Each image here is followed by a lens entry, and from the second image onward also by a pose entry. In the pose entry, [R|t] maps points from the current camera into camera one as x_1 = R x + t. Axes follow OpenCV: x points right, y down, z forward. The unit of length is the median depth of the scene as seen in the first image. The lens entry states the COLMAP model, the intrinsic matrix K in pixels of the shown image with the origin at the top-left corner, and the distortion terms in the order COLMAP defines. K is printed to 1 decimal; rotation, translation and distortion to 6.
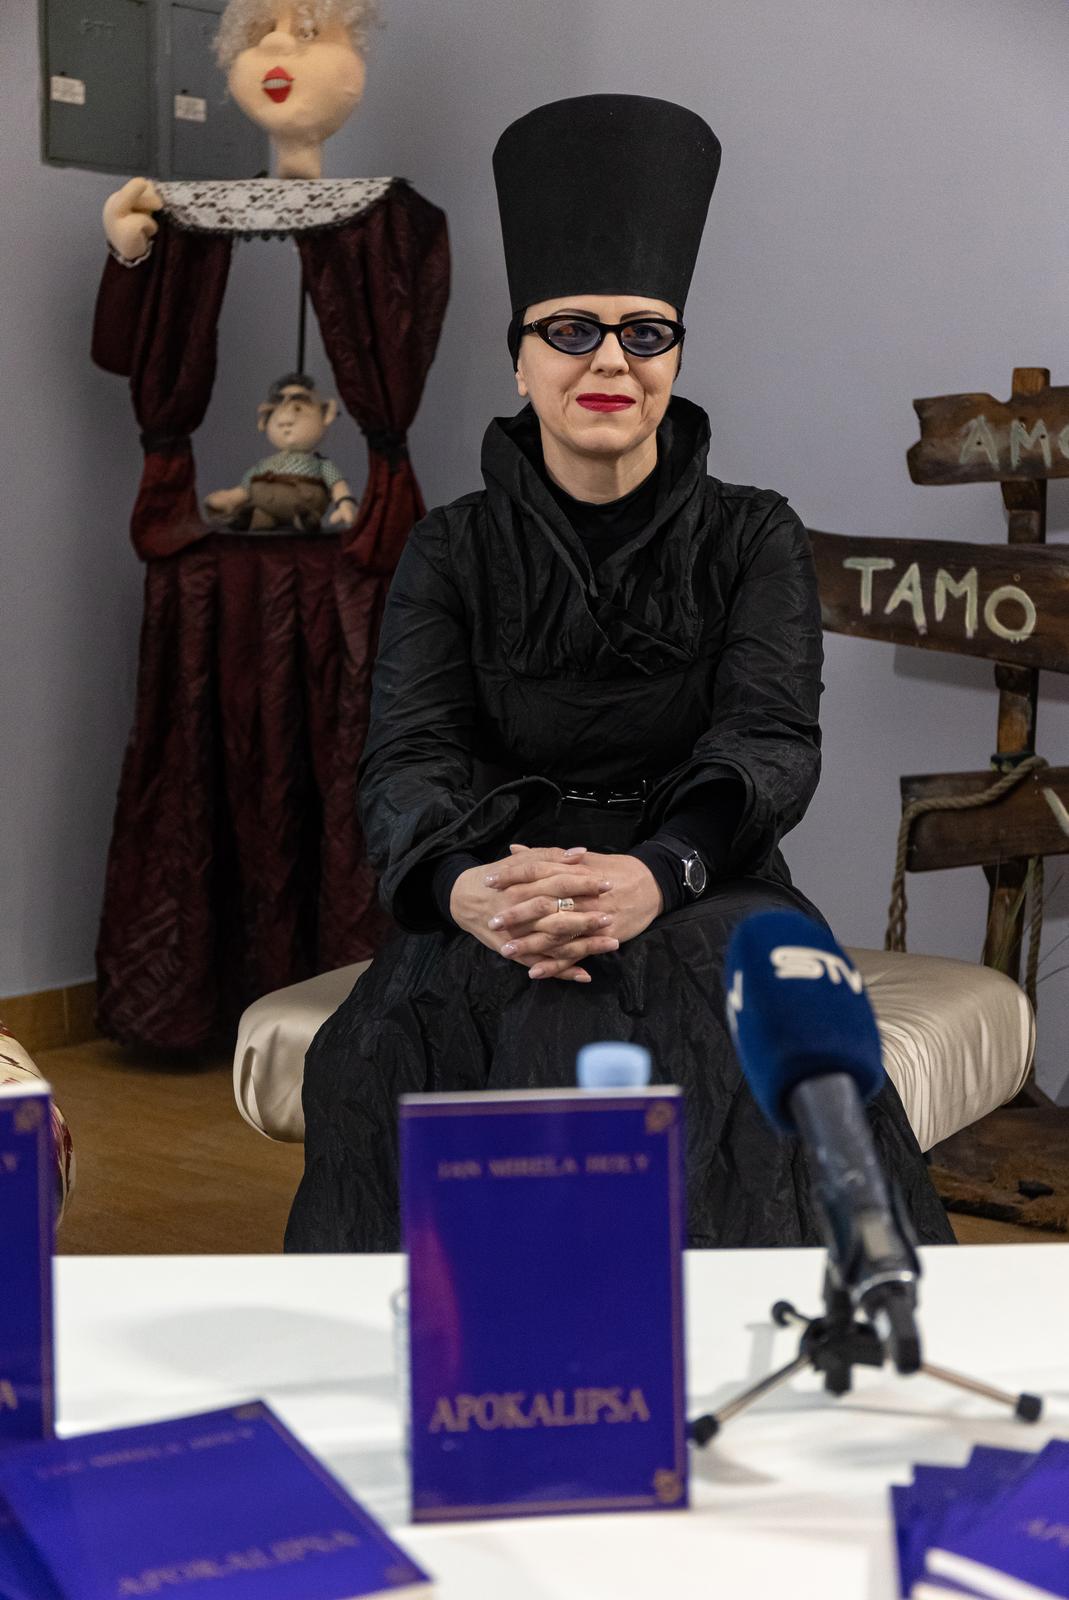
lens RADIAL K [[2373.4, 0, 522.5], [0, 2373.4, 824.0], [0, 0, 1]] dist [-0.028184, -0.423359]
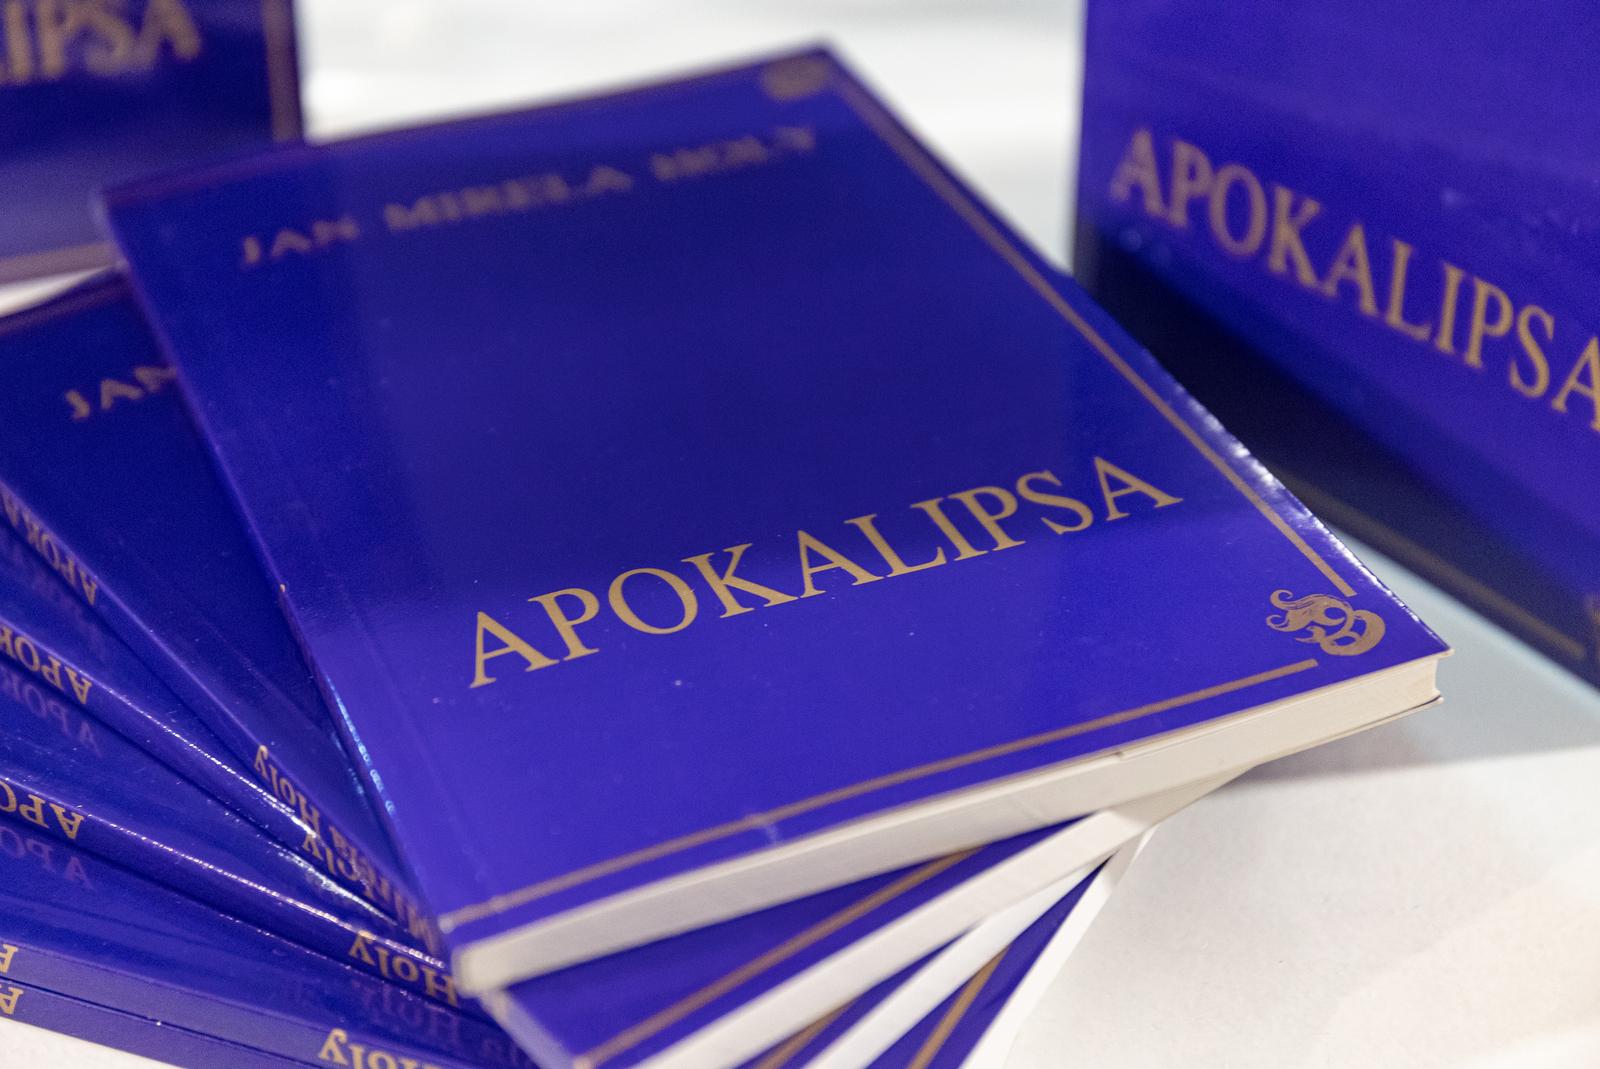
lens RADIAL K [[2826.3, 0, 800.0], [0, 2826.3, 534.5], [0, 0, 1]] dist [0.016295, -0.119824]
pose [[0.998414, 0.027889, -0.048911, -0.031541], [-0.004455, 0.905112, 0.425150, 0.041853], [0.056126, -0.424258, 0.903800, 0.192089]]
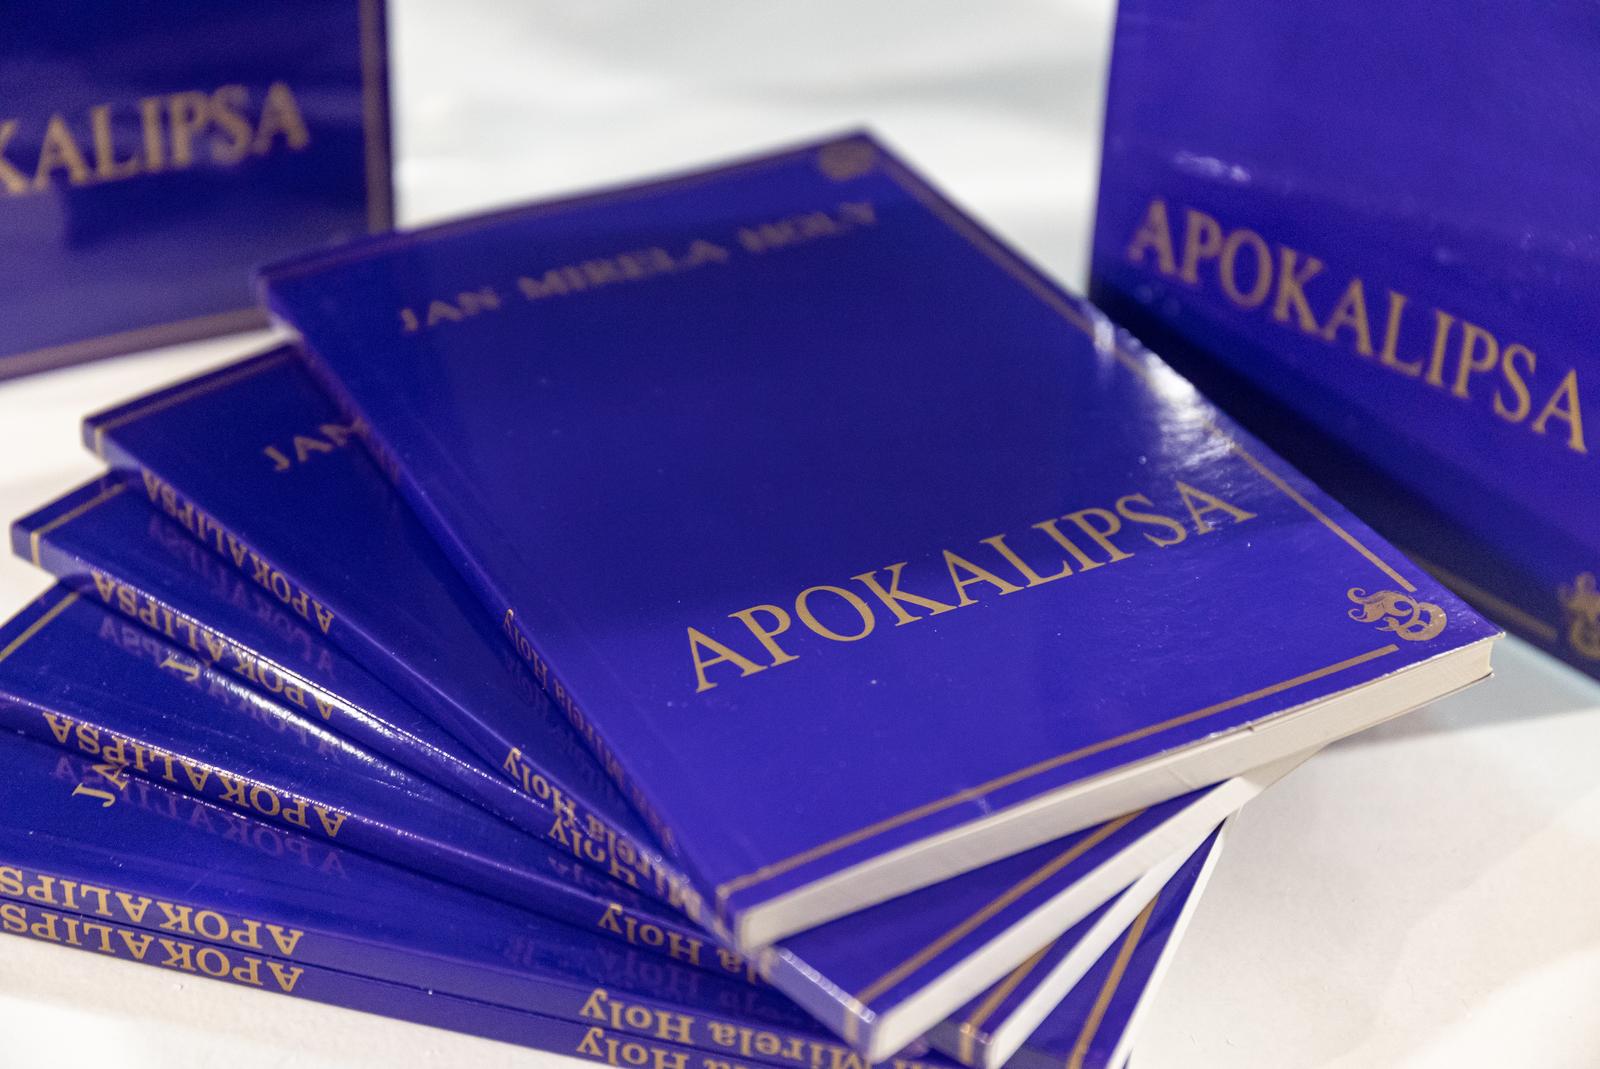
lens RADIAL K [[2593.5, 0, 800.0], [0, 2593.5, 534.5], [0, 0, 1]] dist [-0.000092, 0.113357]
pose [[0.998892, -0.000742, 0.047064, -0.051264], [-0.018919, 0.909226, 0.415873, 0.038296], [-0.043100, -0.416302, 0.908204, 0.183616]]
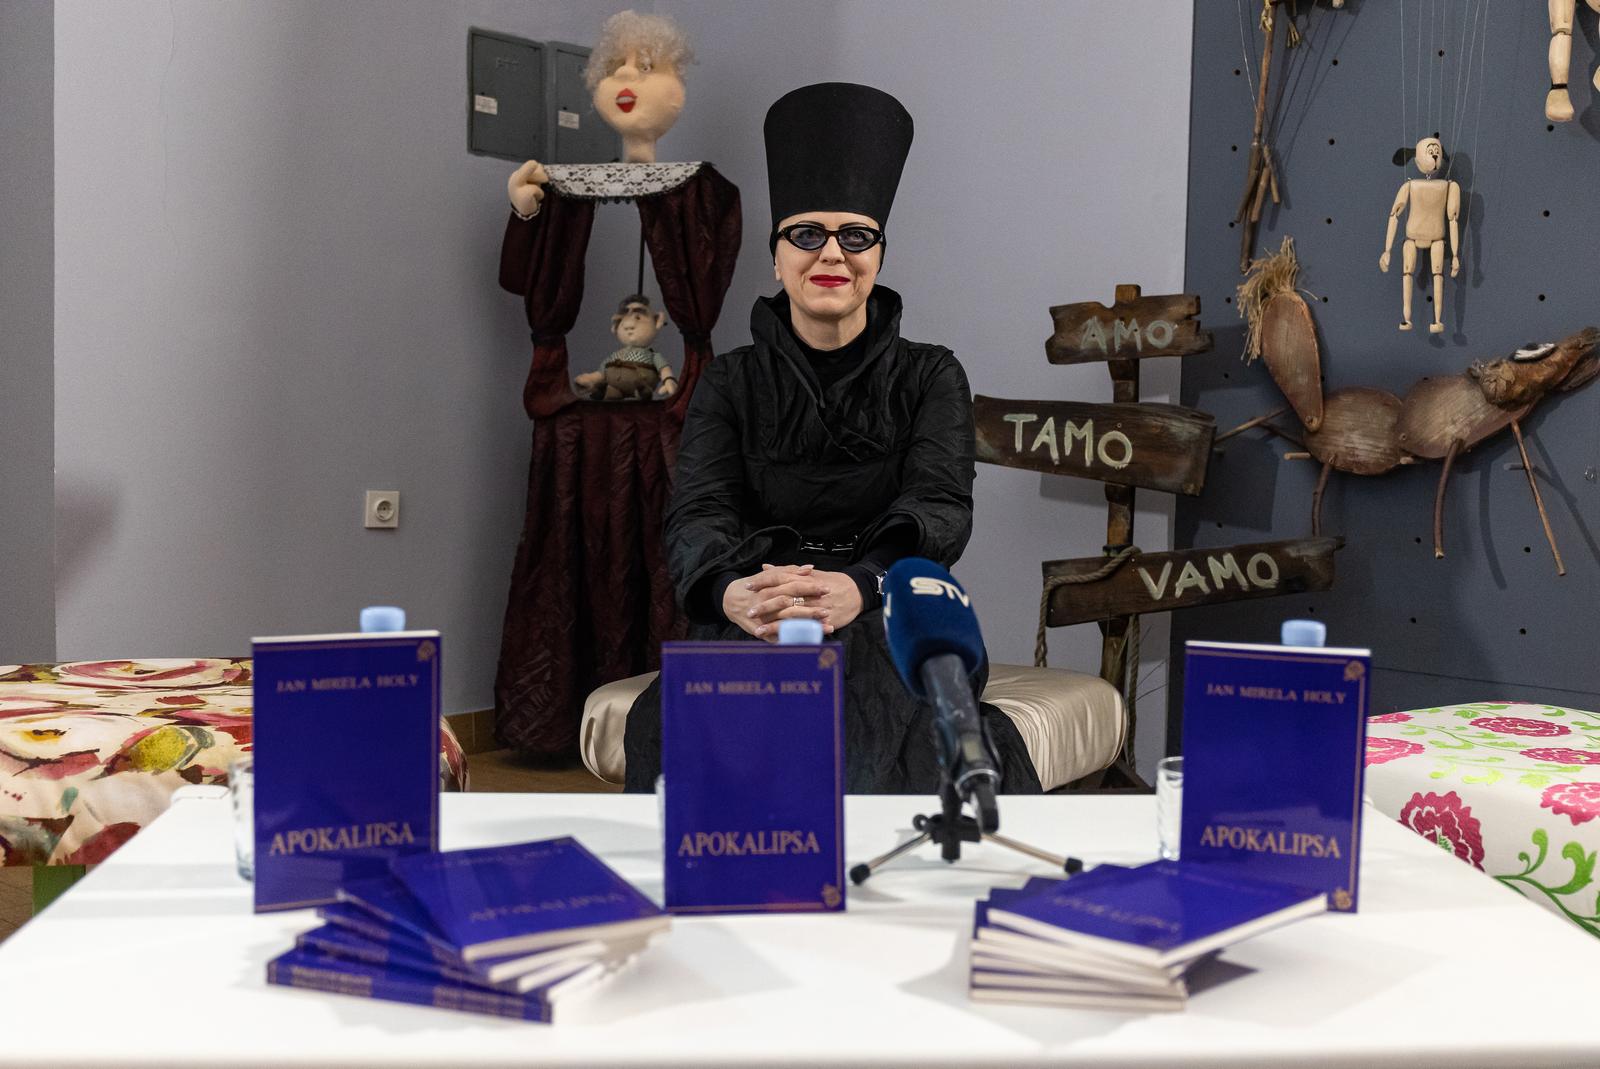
lens RADIAL K [[1681.2, 0, 800.0], [0, 1681.2, 534.5], [0, 0, 1]] dist [-0.061931, -0.020706]
pose [[0.999959, 0.006418, -0.006462, 0.016296], [-0.006894, 0.997044, -0.076529, 0.044963], [0.005952, 0.076570, 0.997046, -0.040600]]
